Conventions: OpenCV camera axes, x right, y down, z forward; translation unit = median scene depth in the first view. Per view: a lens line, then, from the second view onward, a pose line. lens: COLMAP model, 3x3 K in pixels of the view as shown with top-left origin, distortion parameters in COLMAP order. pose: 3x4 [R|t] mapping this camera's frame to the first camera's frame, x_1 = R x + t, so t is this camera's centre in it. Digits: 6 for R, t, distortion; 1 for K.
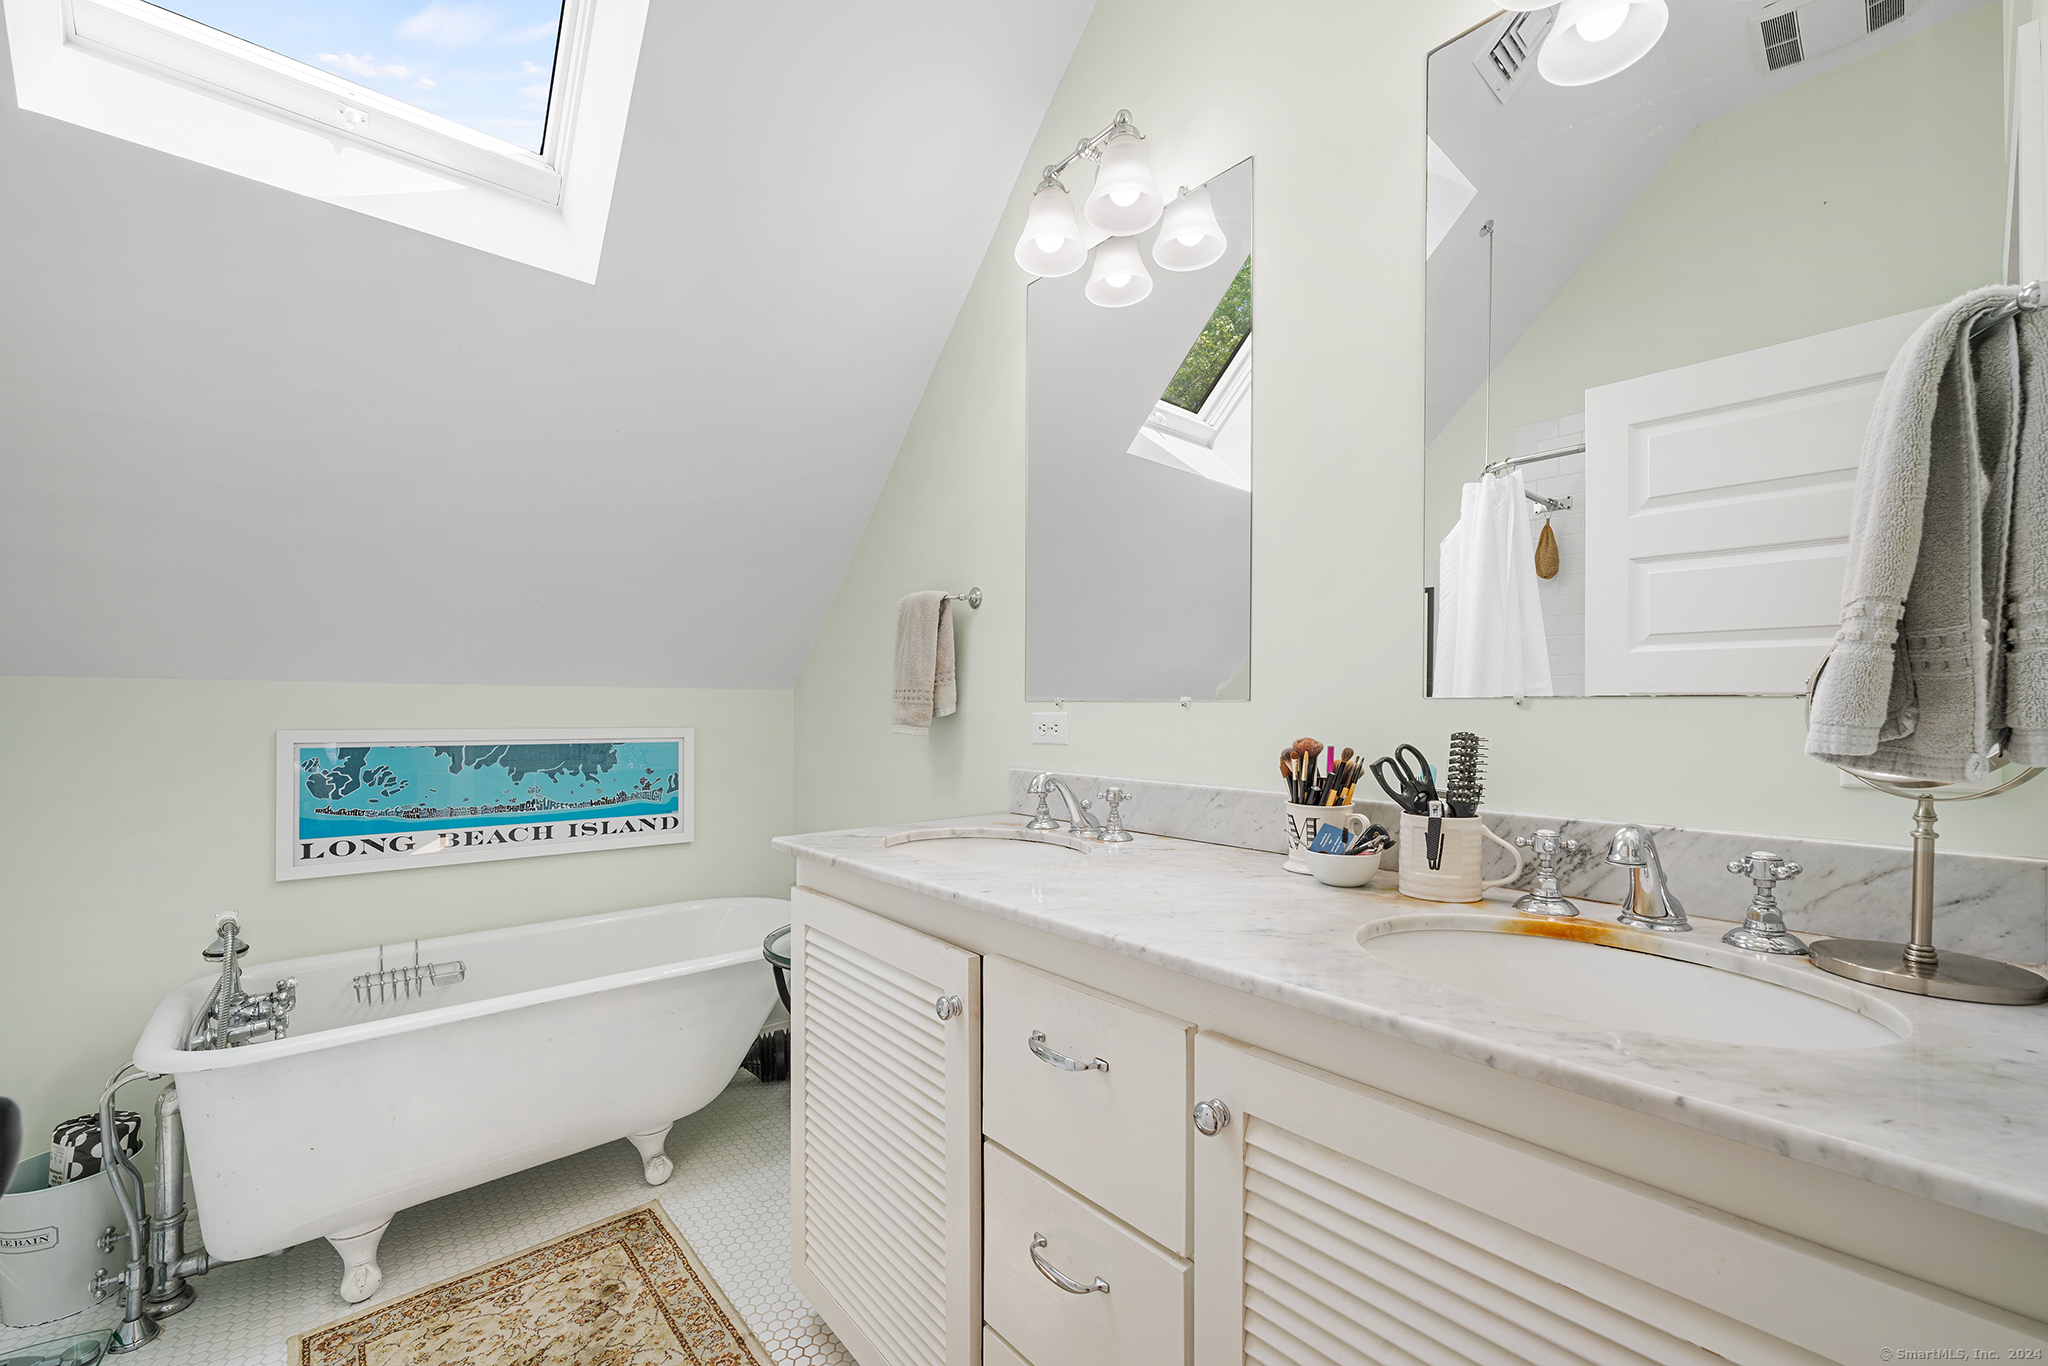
lens RADIAL K [[812.3, 0, 1021.3], [0, 812.3, 677.0], [0, 0, 1]] dist [-0.001103, -0.000033]
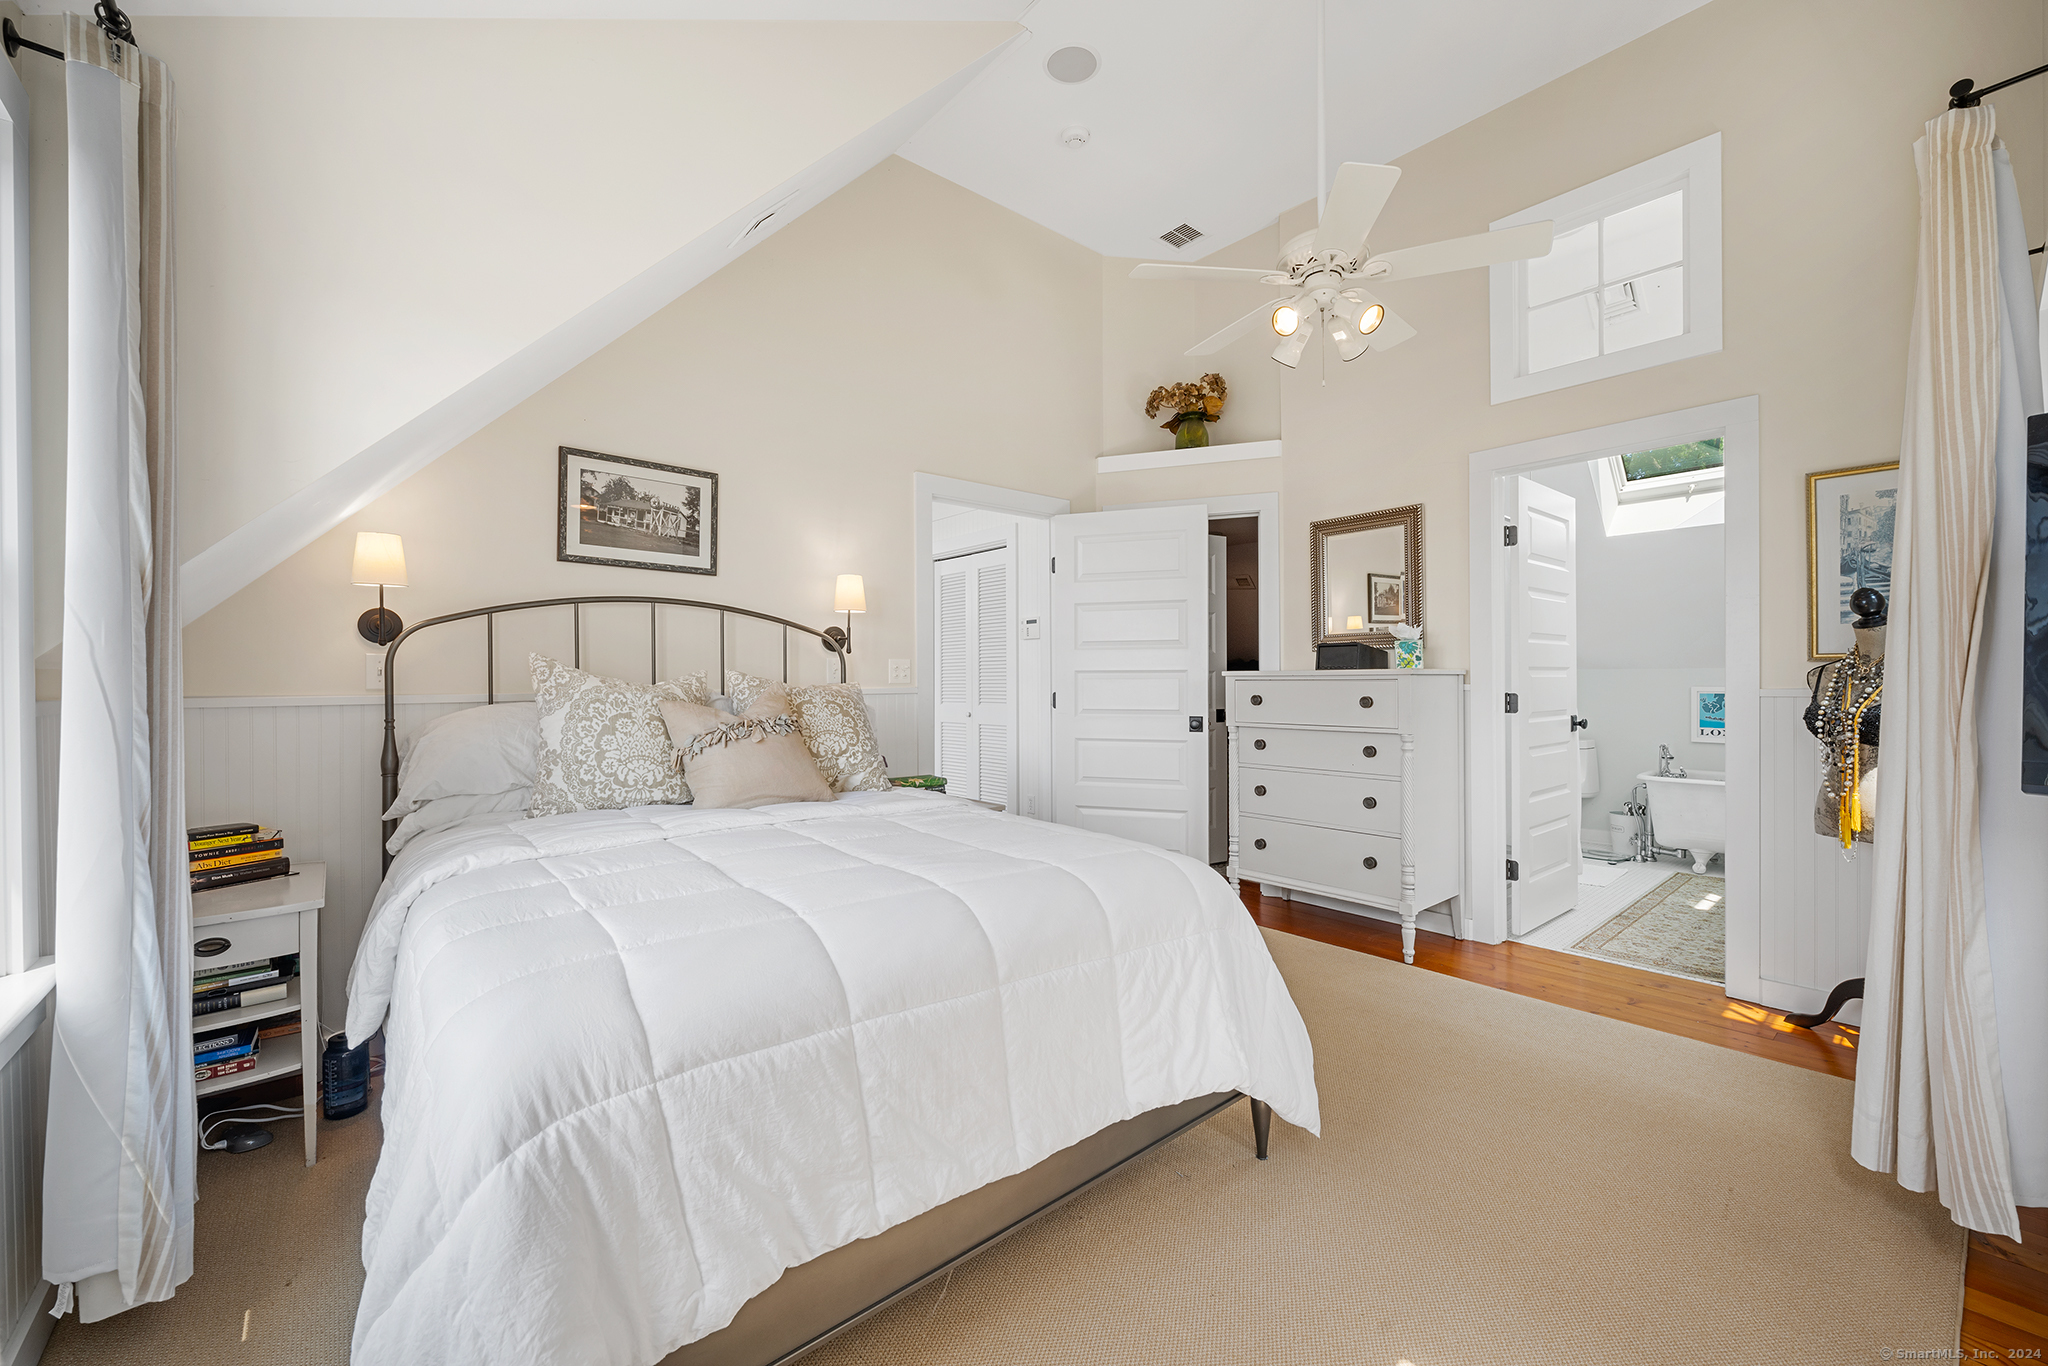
lens RADIAL K [[812.3, 0, 1021.3], [0, 812.3, 677.0], [0, 0, 1]] dist [-0.001103, -0.000033]
pose [[-0.012180, 0.003682, -0.999919, 1.785623], [0.006110, 0.999975, 0.003607, 0.011625], [0.999907, -0.006065, -0.012203, -1.183351]]
